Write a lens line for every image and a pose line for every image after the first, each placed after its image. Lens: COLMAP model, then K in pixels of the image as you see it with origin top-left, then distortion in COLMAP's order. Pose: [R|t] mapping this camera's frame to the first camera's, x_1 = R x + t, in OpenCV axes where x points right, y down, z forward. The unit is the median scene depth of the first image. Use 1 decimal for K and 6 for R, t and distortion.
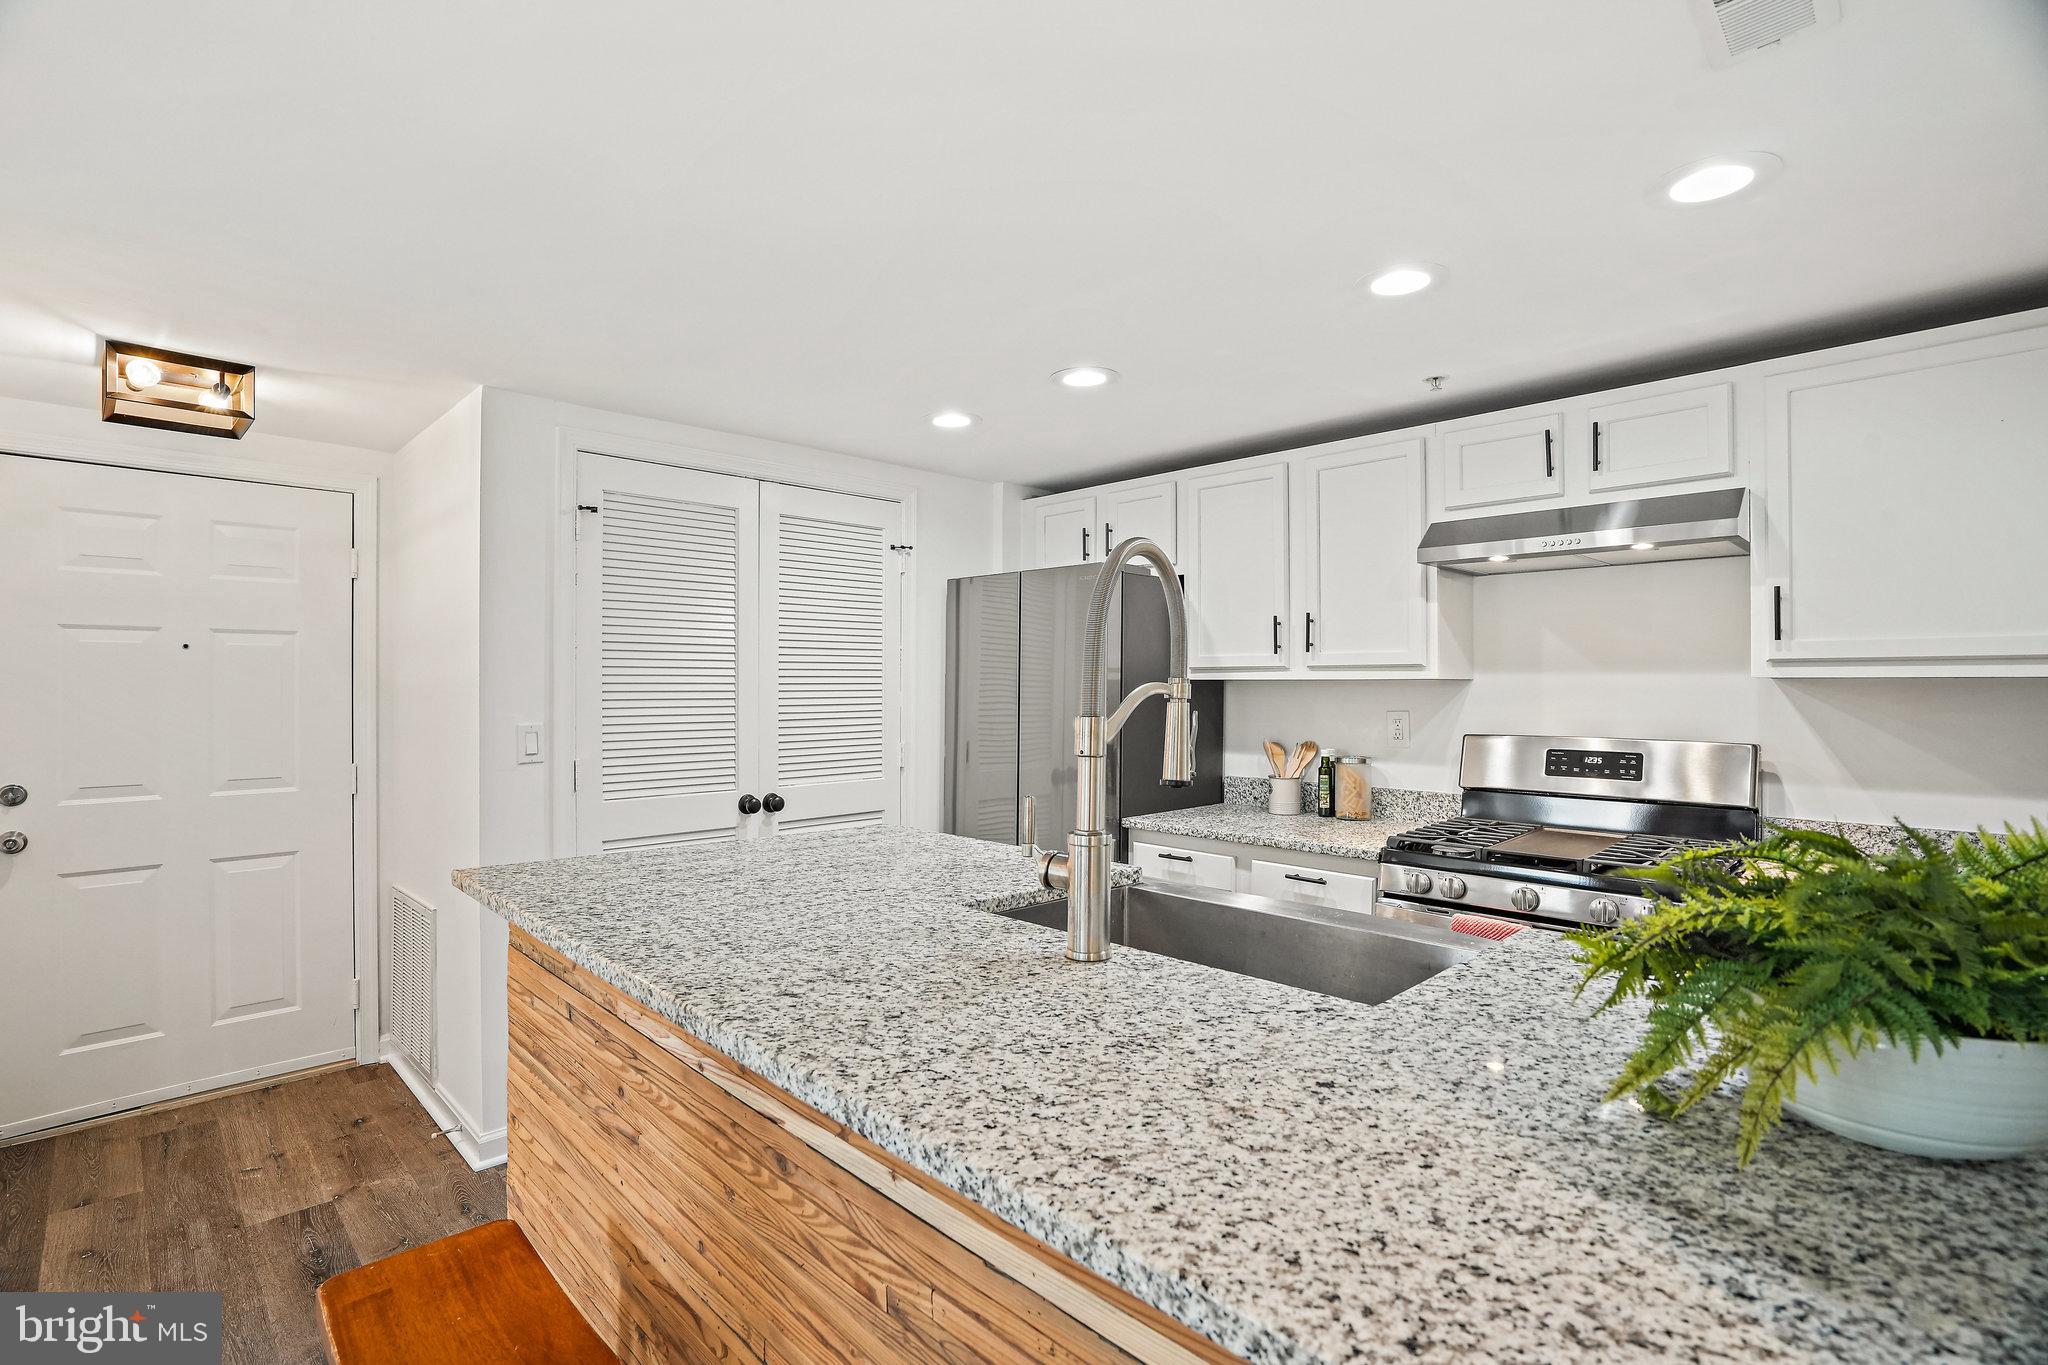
lens RADIAL K [[955.9, 0, 1006.5], [0, 955.9, 681.8], [0, 0, 1]] dist [-0.050436, 0.015713]
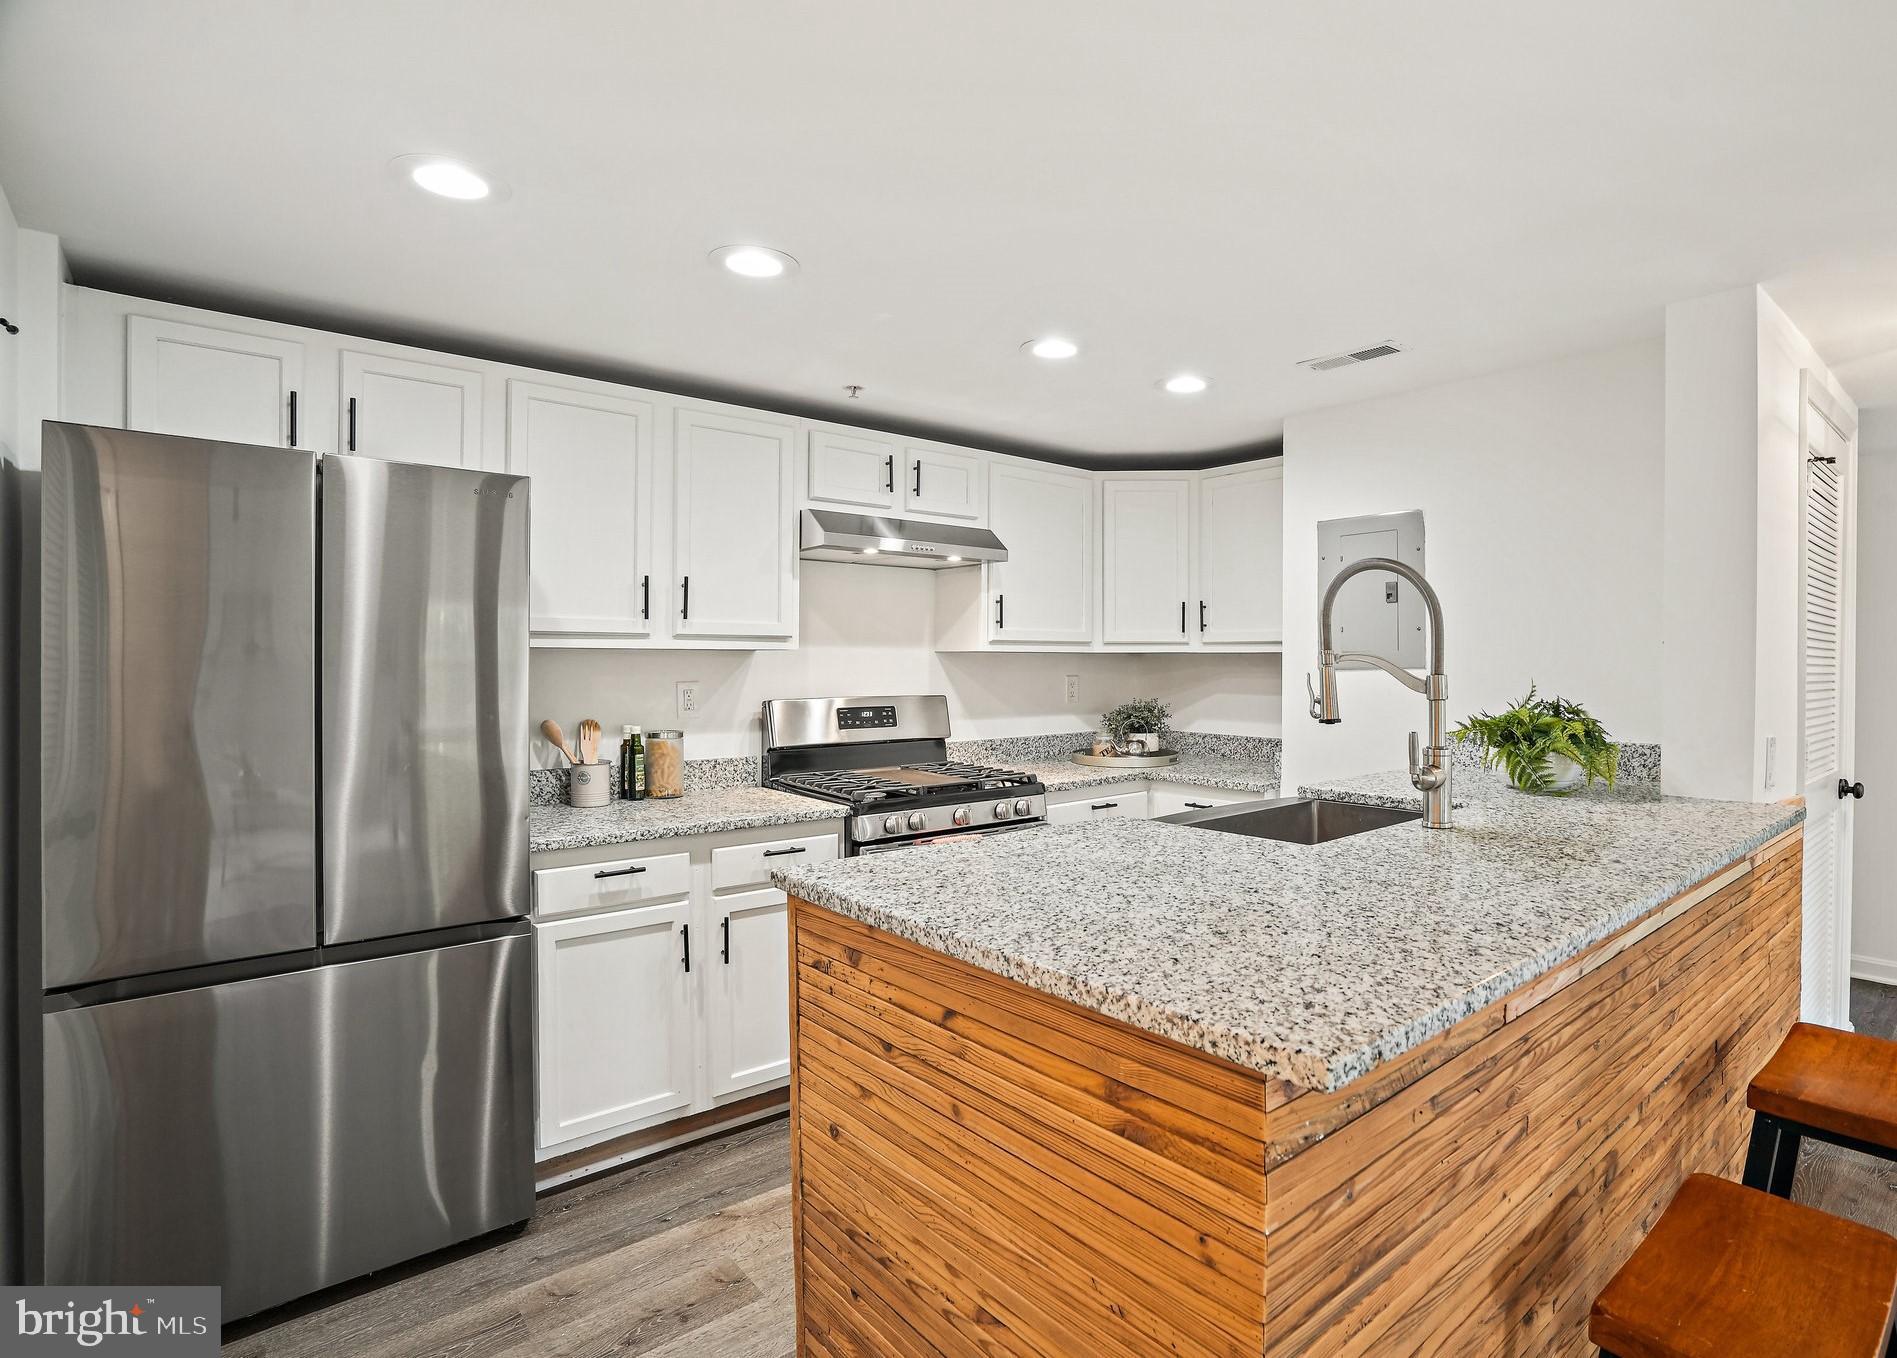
lens RADIAL K [[983.3, 0, 1005.9], [0, 983.3, 659.6], [0, 0, 1]] dist [-0.022245, 0.000341]
pose [[0.047972, -0.001402, 0.998848, -0.866838], [-0.004537, 0.999988, 0.001622, 0.006728], [-0.998838, -0.004610, 0.047965, 0.900813]]
